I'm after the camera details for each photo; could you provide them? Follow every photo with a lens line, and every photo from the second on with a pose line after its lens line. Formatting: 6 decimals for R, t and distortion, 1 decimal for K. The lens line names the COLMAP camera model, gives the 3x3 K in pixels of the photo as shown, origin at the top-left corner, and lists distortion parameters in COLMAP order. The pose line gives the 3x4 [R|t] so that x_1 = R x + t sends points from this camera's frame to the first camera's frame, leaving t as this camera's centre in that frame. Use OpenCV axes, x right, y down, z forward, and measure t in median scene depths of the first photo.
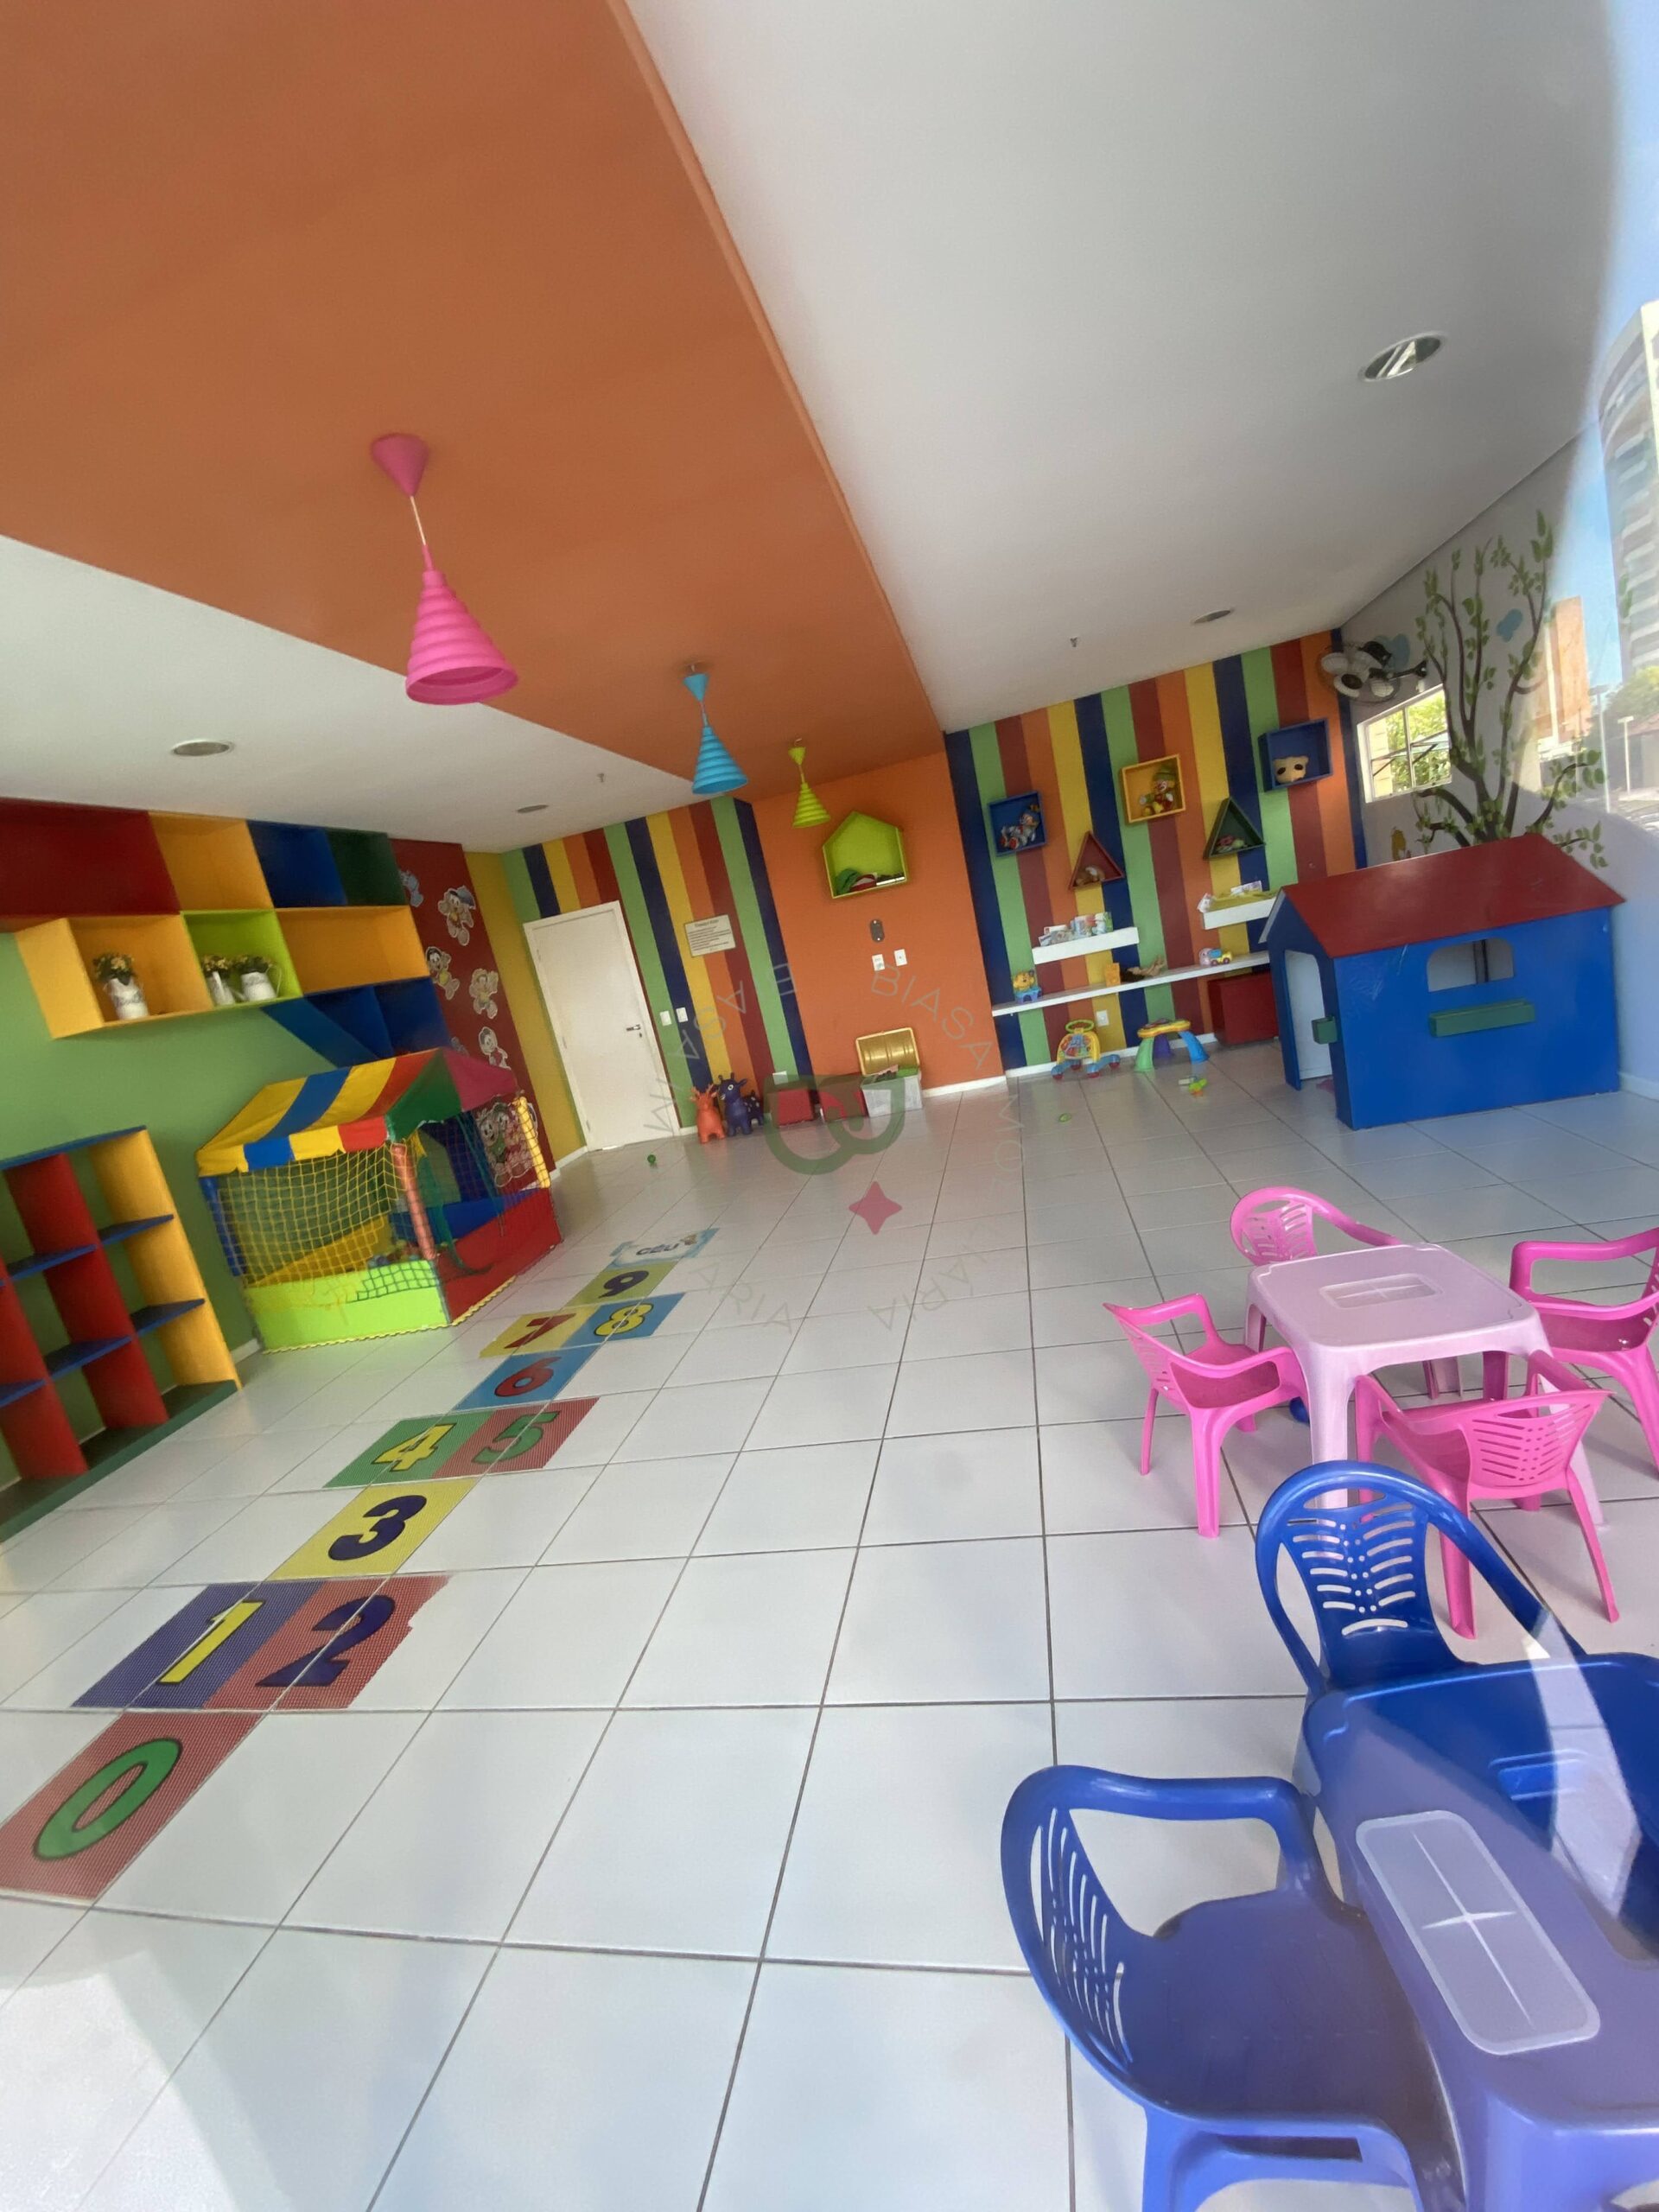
lens RADIAL K [[902.3, 0, 829.5], [0, 902.3, 1106.0], [0, 0, 1]] dist [0.018585, -0.017267]
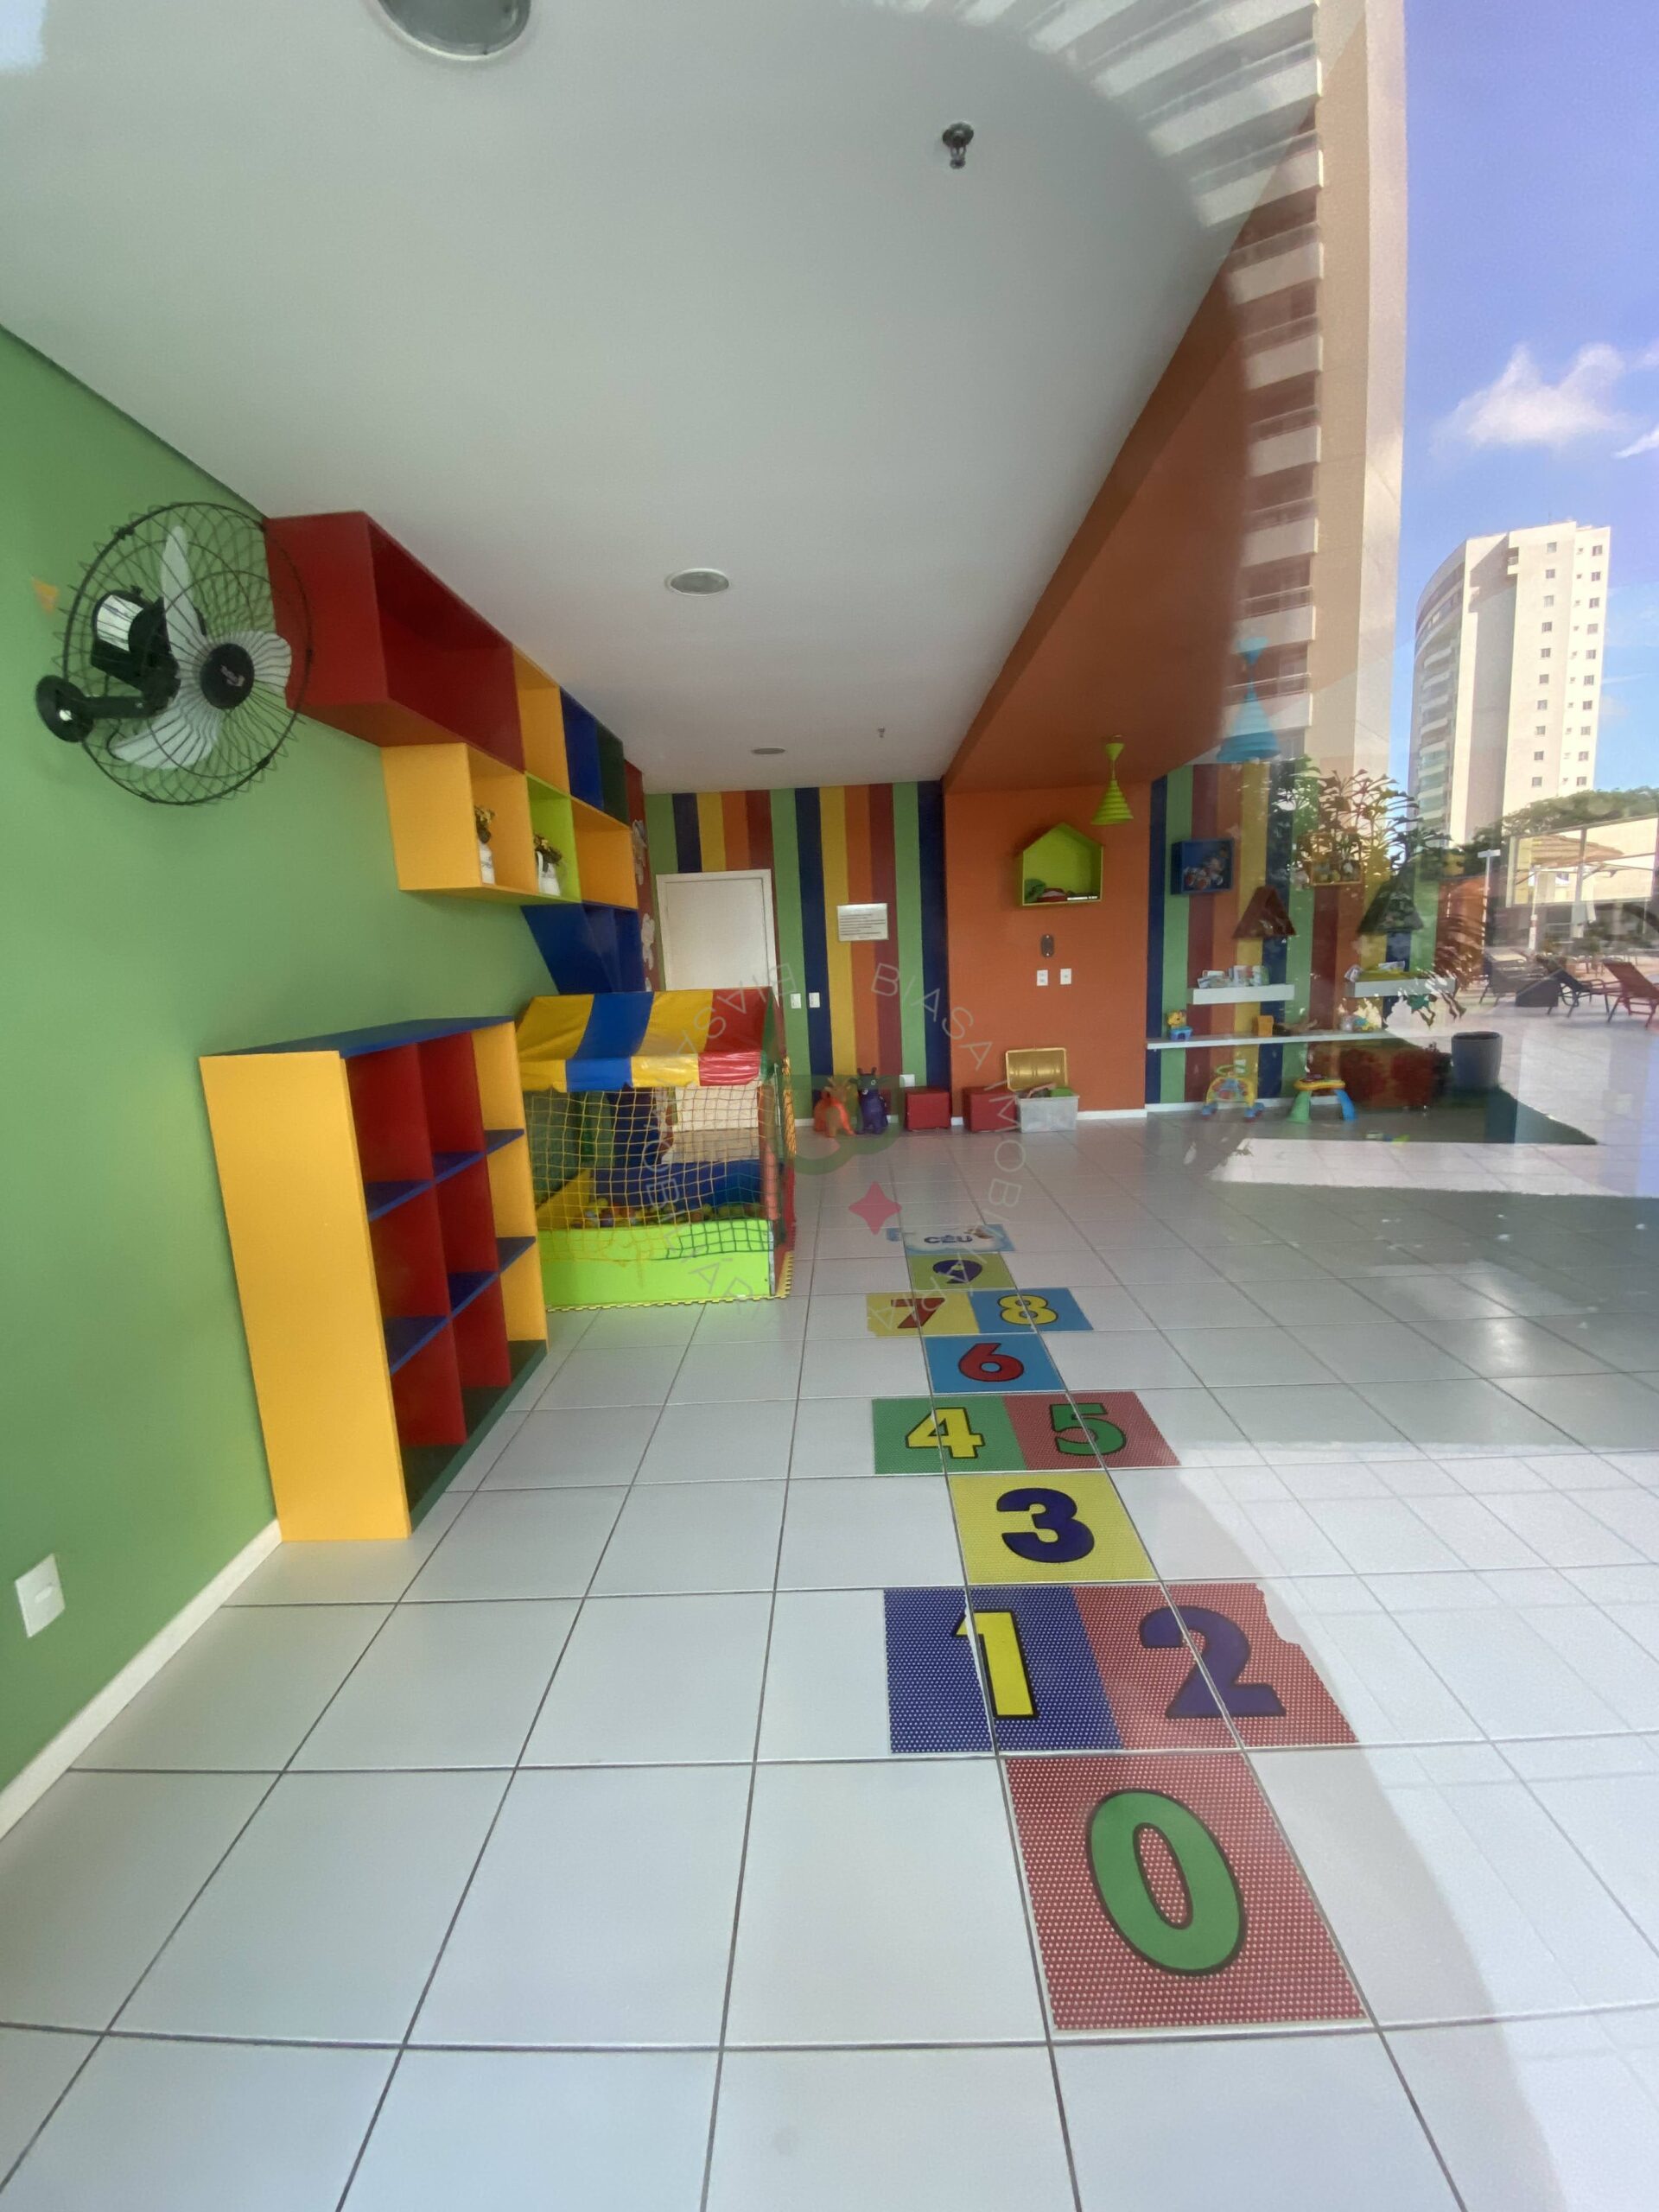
lens RADIAL K [[903.1, 0, 820.3], [0, 903.1, 1098.6], [0, 0, 1]] dist [0.020532, -0.014593]
pose [[0.972686, 0.138447, 0.186319, -0.359060], [-0.129895, 0.989864, -0.057410, 0.061434], [-0.192379, 0.031640, 0.980811, 0.085726]]
